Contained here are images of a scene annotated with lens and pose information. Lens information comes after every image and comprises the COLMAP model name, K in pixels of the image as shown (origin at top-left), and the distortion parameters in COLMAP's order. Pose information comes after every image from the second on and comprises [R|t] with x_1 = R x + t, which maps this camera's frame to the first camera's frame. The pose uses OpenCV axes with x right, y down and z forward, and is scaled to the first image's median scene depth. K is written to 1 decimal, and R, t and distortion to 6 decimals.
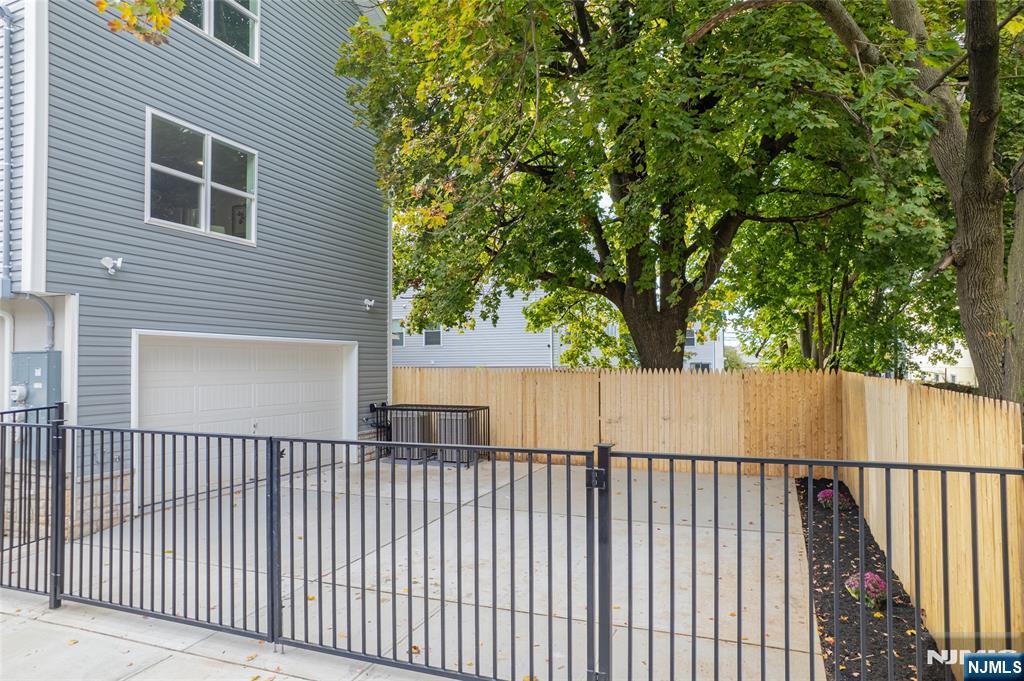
lens RADIAL K [[657.1, 0, 512.6], [0, 657.1, 346.4], [0, 0, 1]] dist [-0.076726, 0.064773]
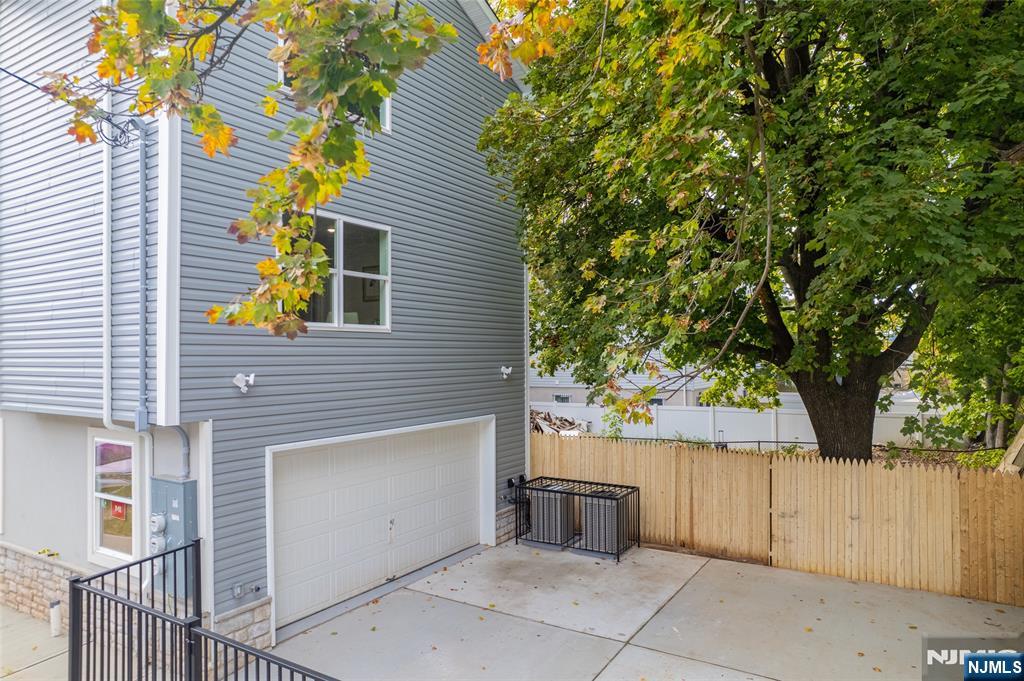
lens RADIAL K [[657.1, 0, 510.0], [0, 657.1, 345.9], [0, 0, 1]] dist [-0.076726, 0.064773]
pose [[0.984215, -0.003082, -0.176948, -0.066537], [0.005497, 0.999898, 0.013156, -0.149204], [0.176890, -0.013921, 0.984132, 0.121044]]
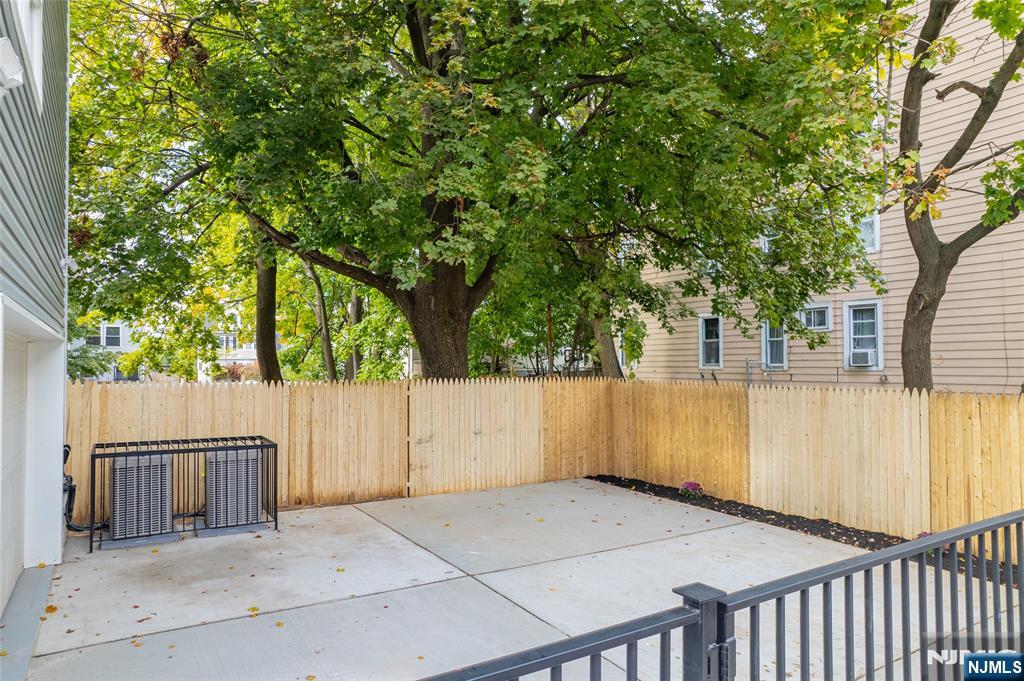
lens RADIAL K [[657.1, 0, 511.1], [0, 657.1, 340.7], [0, 0, 1]] dist [-0.076726, 0.064773]
pose [[0.590009, 0.029985, 0.806840, -0.572687], [-0.019831, 0.999547, -0.022646, 0.001198], [-0.807153, -0.002639, 0.590336, 0.495626]]
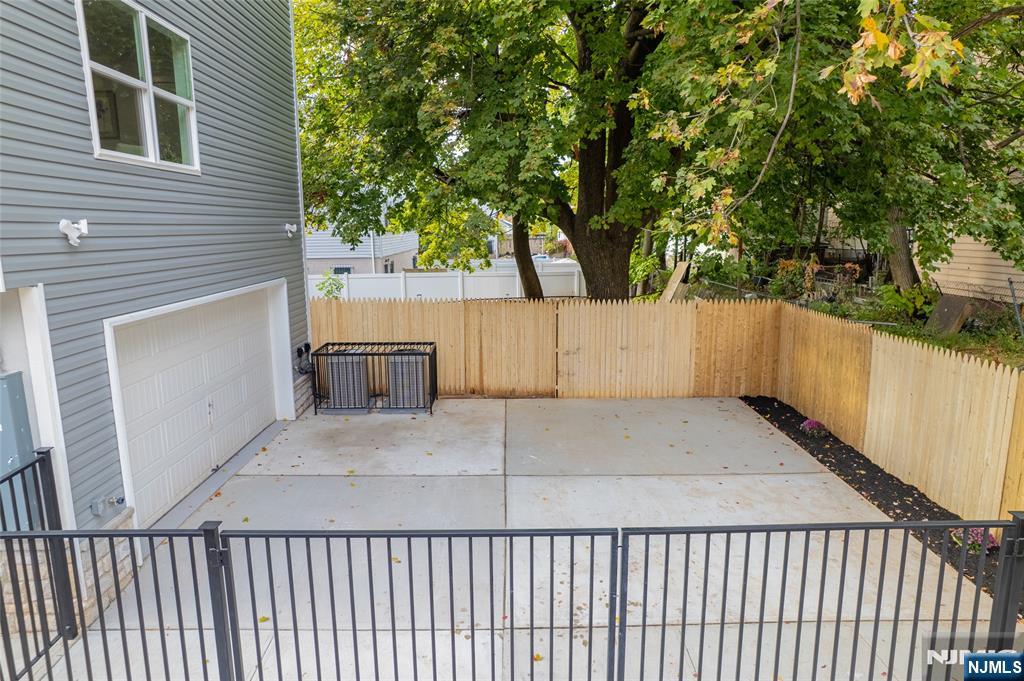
lens RADIAL K [[657.1, 0, 513.0], [0, 657.1, 345.9], [0, 0, 1]] dist [-0.076726, 0.064773]
pose [[0.924603, -0.070451, 0.374362, -0.364888], [-0.007014, 0.979434, 0.201641, -0.116481], [-0.380868, -0.189064, 0.905093, 0.165524]]
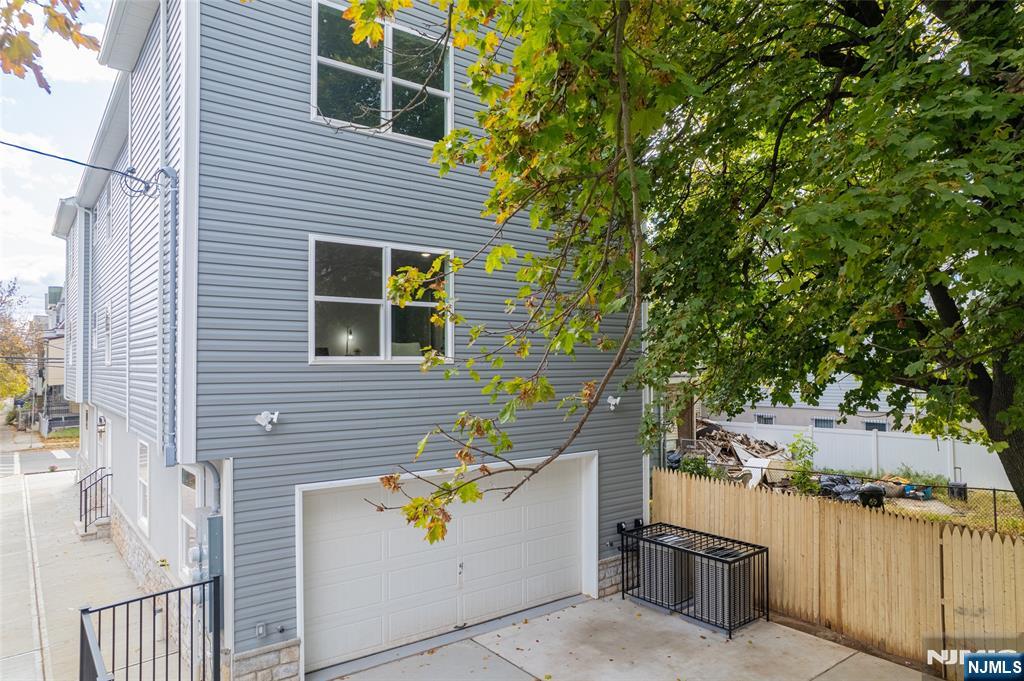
lens RADIAL K [[657.1, 0, 507.6], [0, 657.1, 346.2], [0, 0, 1]] dist [-0.076726, 0.064773]
pose [[0.860041, -0.014127, -0.510029, 0.112055], [0.014576, 0.999889, -0.003117, -0.176953], [0.510017, -0.004754, 0.860151, 0.300090]]
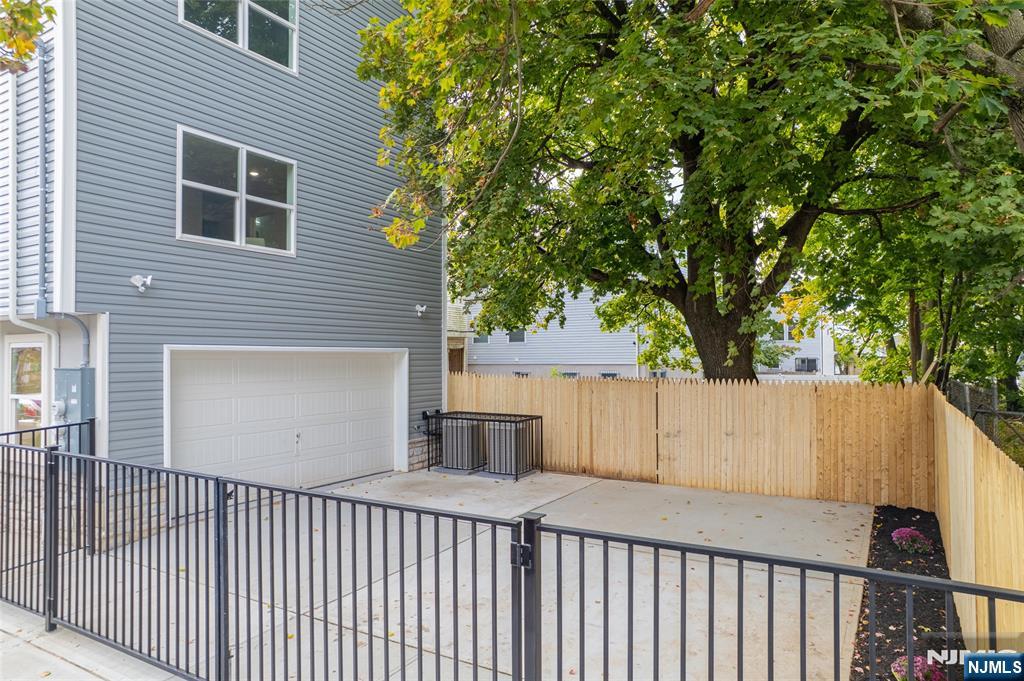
lens RADIAL K [[657.1, 0, 510.9], [0, 657.1, 345.8], [0, 0, 1]] dist [-0.076726, 0.064773]
pose [[0.987418, -0.001669, -0.158123, 0.092192], [0.003545, 0.999927, 0.011583, -0.028748], [0.158092, -0.011998, 0.987352, 0.064868]]
